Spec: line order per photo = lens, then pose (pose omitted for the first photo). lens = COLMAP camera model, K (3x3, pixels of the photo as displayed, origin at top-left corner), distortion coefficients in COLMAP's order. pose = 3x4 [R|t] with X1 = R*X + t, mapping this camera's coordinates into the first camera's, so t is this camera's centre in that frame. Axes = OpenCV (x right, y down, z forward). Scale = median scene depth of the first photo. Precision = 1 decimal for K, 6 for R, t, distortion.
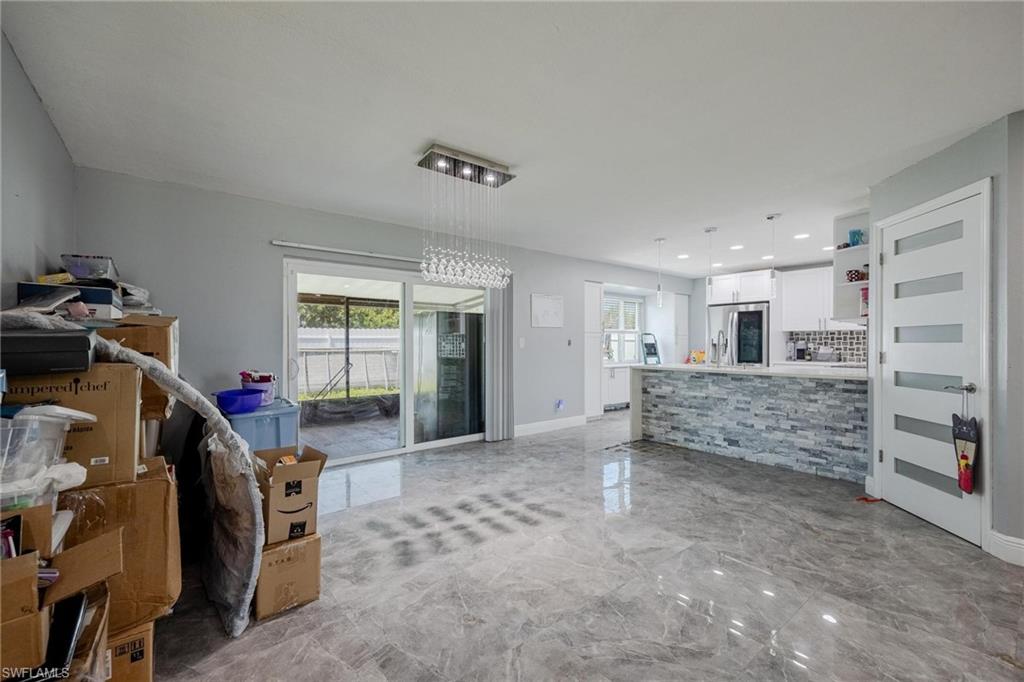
lens RADIAL K [[424.6, 0, 516.0], [0, 424.6, 344.3], [0, 0, 1]] dist [0.007927, -0.000025]
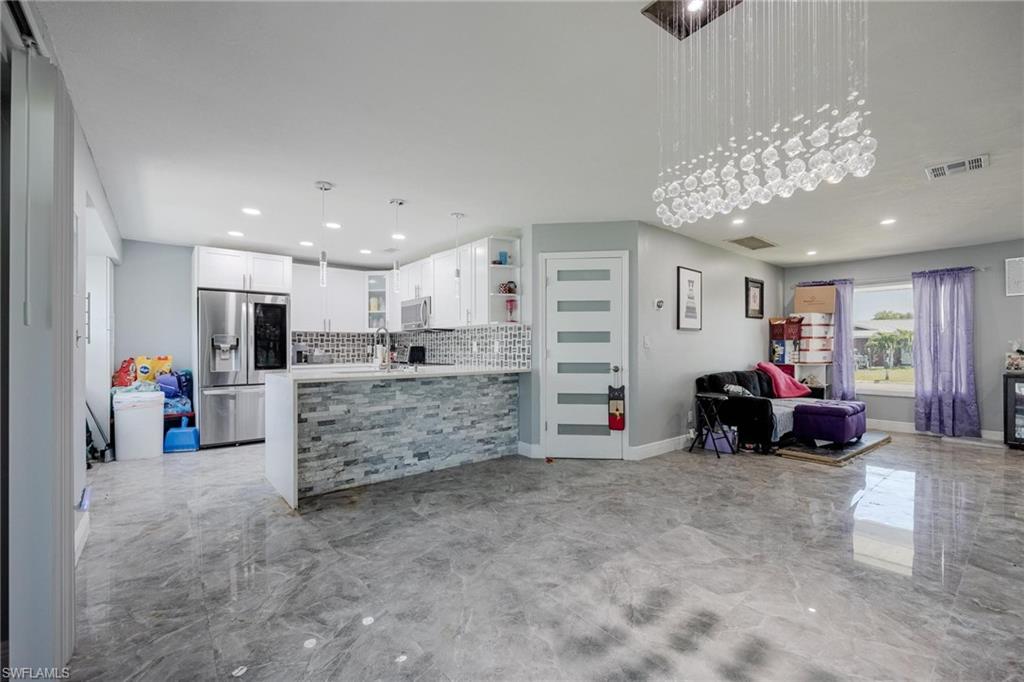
lens RADIAL K [[430.4, 0, 514.6], [0, 430.4, 346.9], [0, 0, 1]] dist [-0.001988, 0.000228]
pose [[-0.012078, 0.004368, 0.999918, -0.373608], [0.003080, 0.999986, -0.004331, 0.010471], [-0.999922, 0.003027, -0.012091, 0.805138]]
